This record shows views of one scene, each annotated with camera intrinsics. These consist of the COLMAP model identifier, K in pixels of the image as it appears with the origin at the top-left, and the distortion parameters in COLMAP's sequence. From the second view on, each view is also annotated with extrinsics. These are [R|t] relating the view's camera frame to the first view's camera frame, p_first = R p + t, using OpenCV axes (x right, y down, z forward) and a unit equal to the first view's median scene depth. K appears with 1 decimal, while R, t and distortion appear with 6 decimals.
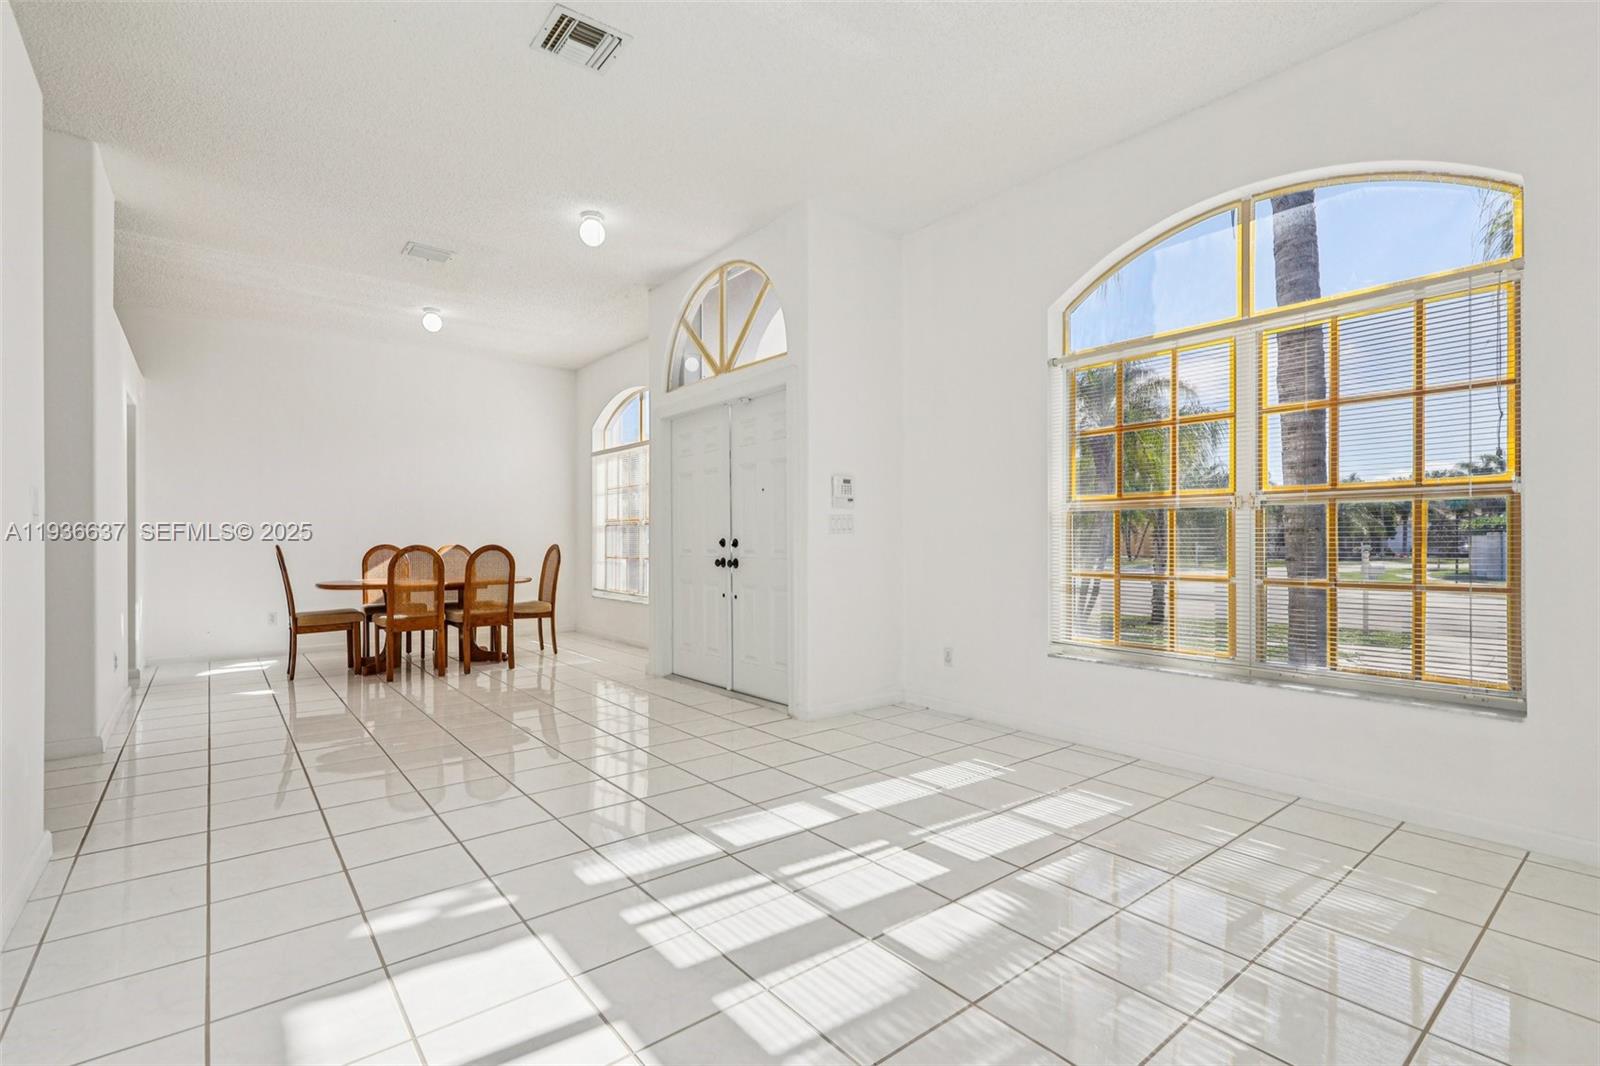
lens RADIAL K [[733.9, 0, 812.6], [0, 733.9, 534.6], [0, 0, 1]] dist [0.001267, -0.000264]
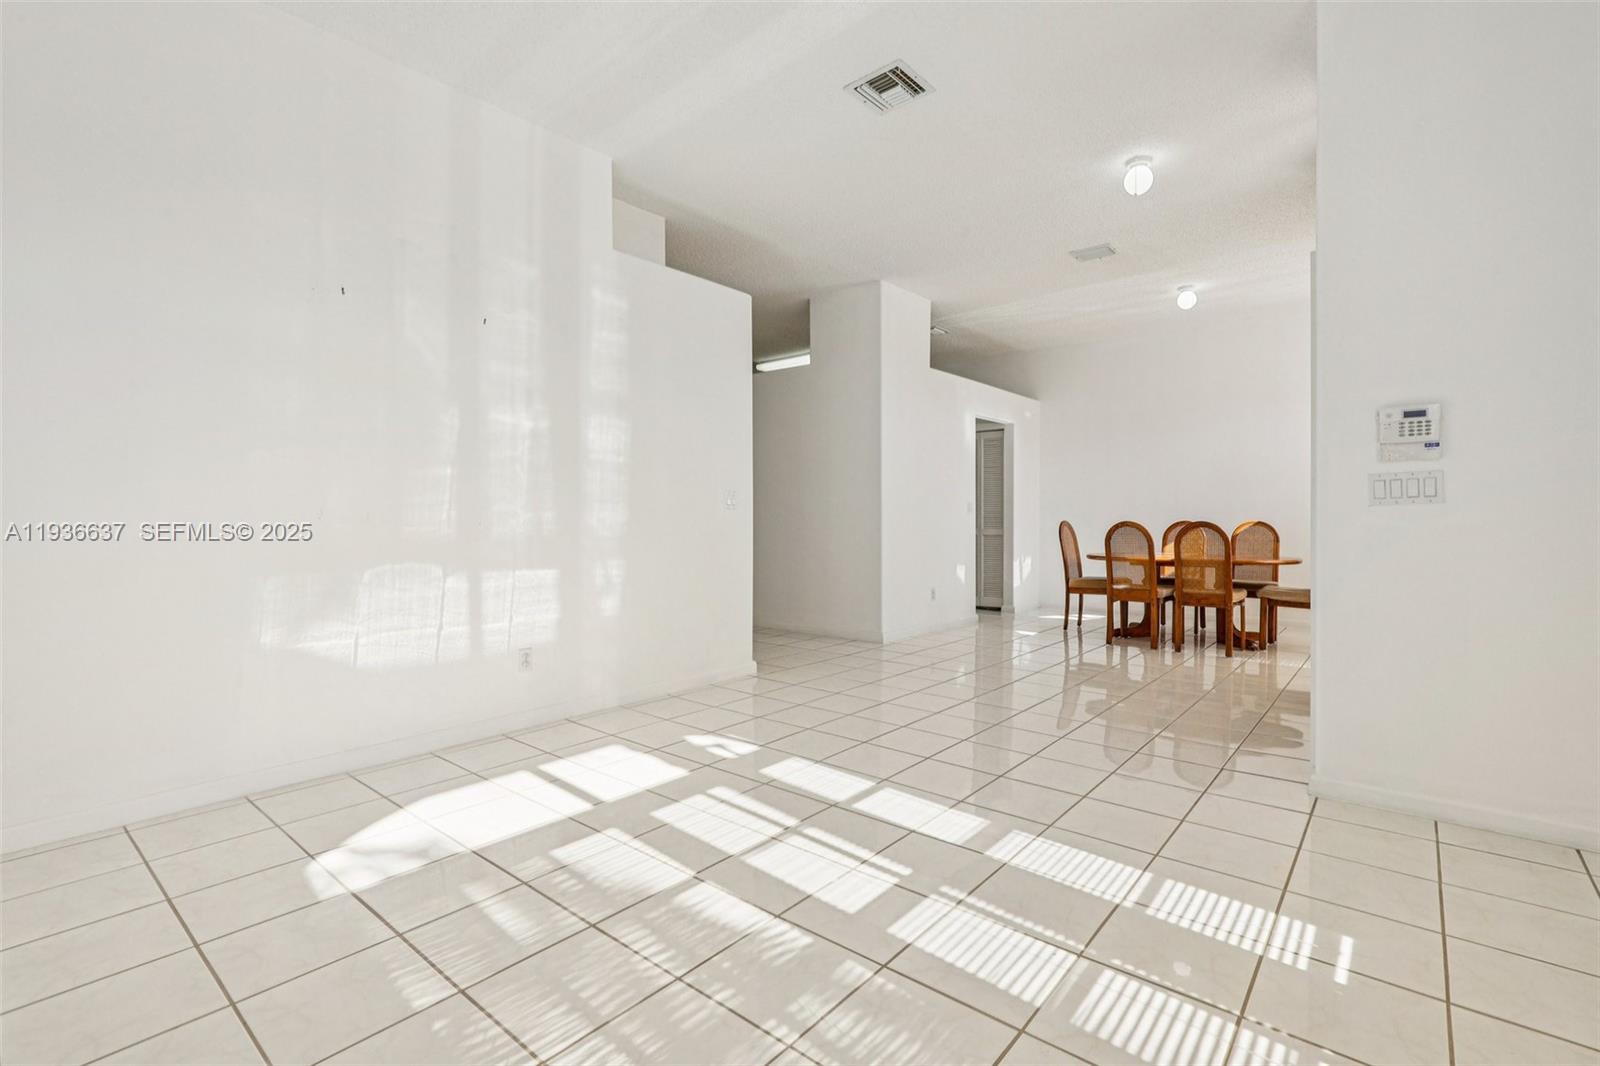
lens RADIAL K [[733.9, 0, 813.0], [0, 733.9, 524.4], [0, 0, 1]] dist [0.001267, -0.000264]
pose [[0.186648, 0.007992, -0.982394, 0.698719], [0.009182, 0.999909, 0.009879, 0.006184], [0.982384, -0.010864, 0.186558, 0.569351]]
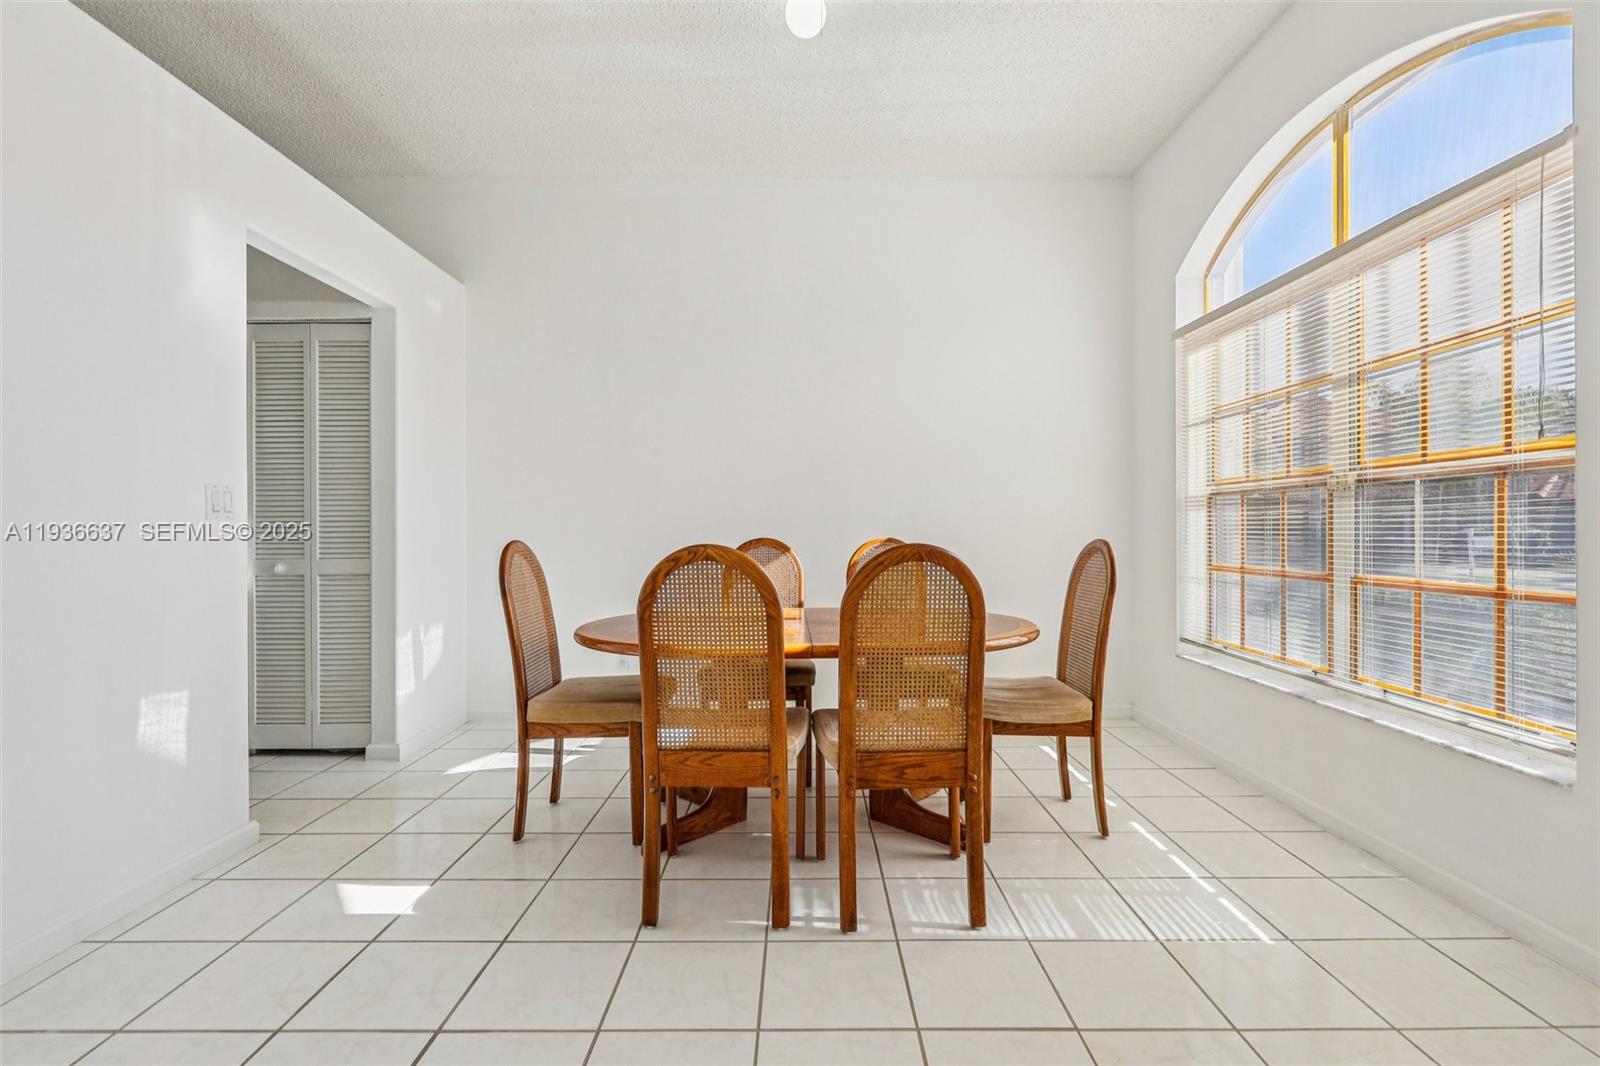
lens RADIAL K [[733.9, 0, 806.3], [0, 733.9, 521.2], [0, 0, 1]] dist [0.001267, -0.000264]
pose [[0.768028, -0.012297, -0.640298, -0.455583], [0.010804, 0.999922, -0.006245, 0.009741], [0.640325, -0.002122, 0.768101, 1.245961]]
